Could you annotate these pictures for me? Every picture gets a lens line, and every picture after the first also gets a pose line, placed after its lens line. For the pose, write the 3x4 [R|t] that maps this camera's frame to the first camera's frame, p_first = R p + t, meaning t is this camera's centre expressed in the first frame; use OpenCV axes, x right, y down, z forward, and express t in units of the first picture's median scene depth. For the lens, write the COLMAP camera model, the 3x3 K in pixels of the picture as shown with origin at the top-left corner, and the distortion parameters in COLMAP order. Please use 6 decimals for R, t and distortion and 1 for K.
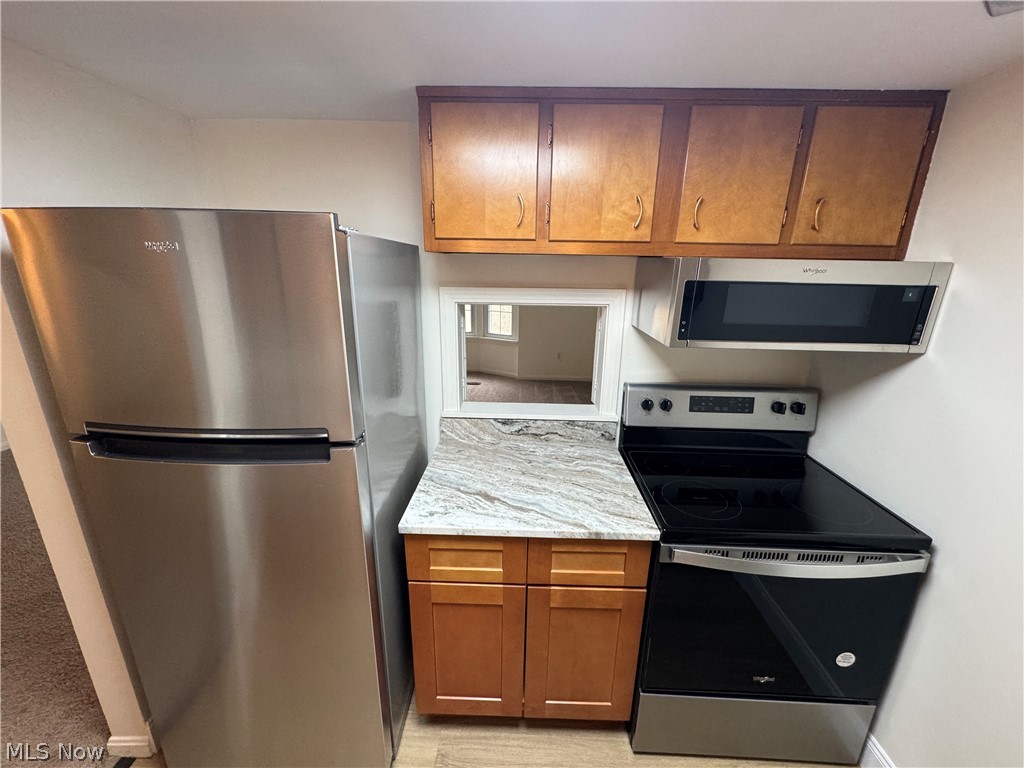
lens RADIAL K [[408.2, 0, 514.4], [0, 408.2, 384.9], [0, 0, 1]] dist [-0.002104, 0.000010]
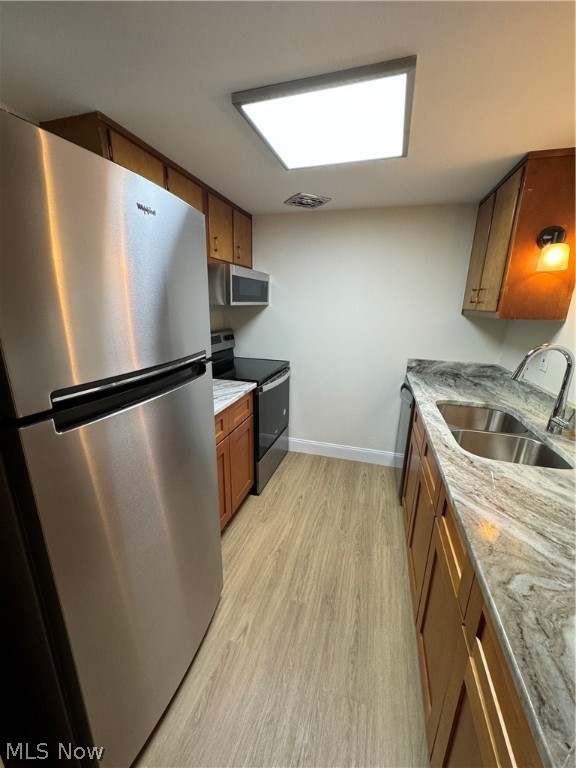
lens RADIAL K [[306.1, 0, 288.0], [0, 306.1, 384.0], [0, 0, 1]] dist [-0.002104, 0.000010]
pose [[0.258276, -0.266265, 0.928653, -1.185999], [0.255036, 0.945959, 0.200297, 0.057731], [-0.931799, 0.185108, 0.312226, 0.272248]]
